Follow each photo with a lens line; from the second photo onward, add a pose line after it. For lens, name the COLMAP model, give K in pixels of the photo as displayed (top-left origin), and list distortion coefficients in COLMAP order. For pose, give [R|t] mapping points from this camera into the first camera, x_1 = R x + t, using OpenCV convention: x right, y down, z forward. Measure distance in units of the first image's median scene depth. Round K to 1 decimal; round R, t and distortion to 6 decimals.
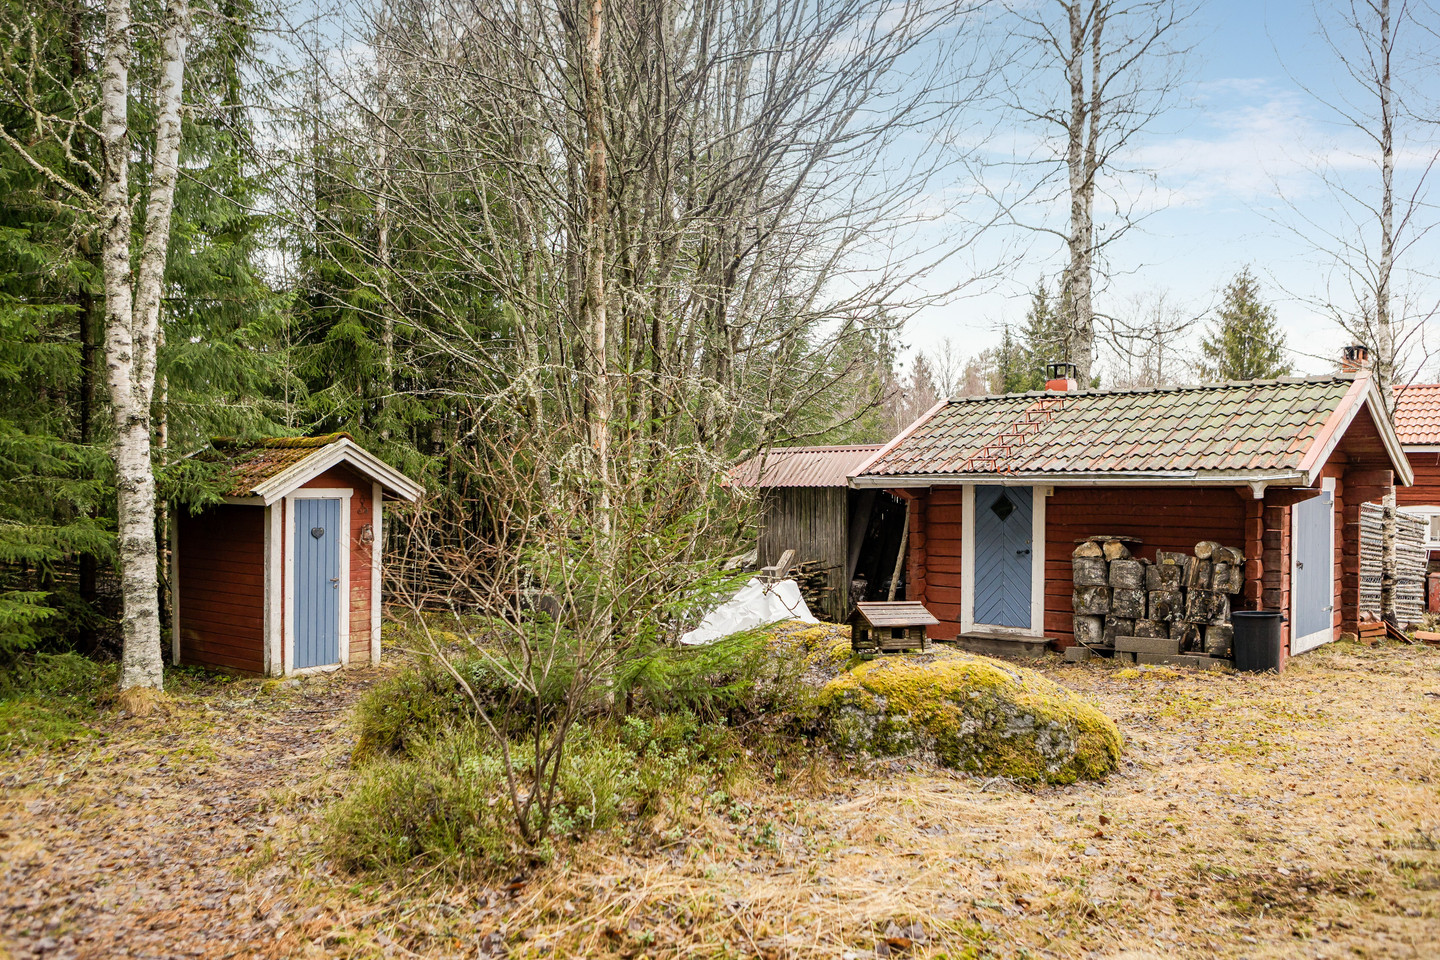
lens RADIAL K [[1231.3, 0, 733.8], [0, 1231.3, 500.9], [0, 0, 1]] dist [-0.009124, -0.004293]
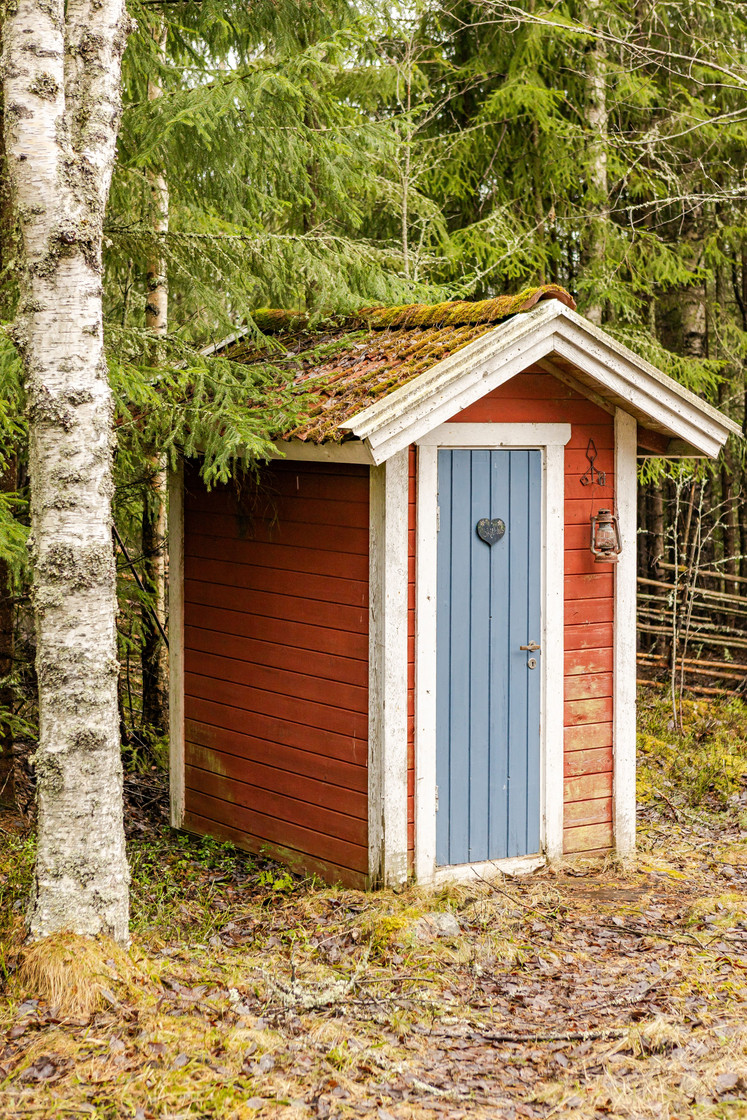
lens RADIAL K [[2012.9, 0, 373.3], [0, 2012.9, 559.8], [0, 0, 1]] dist [0.011683, 0.000000]
pose [[0.939622, 0.022746, -0.341457, -0.152715], [-0.005131, 0.998613, 0.052403, 0.000496], [0.342176, -0.047486, 0.938435, 0.373365]]
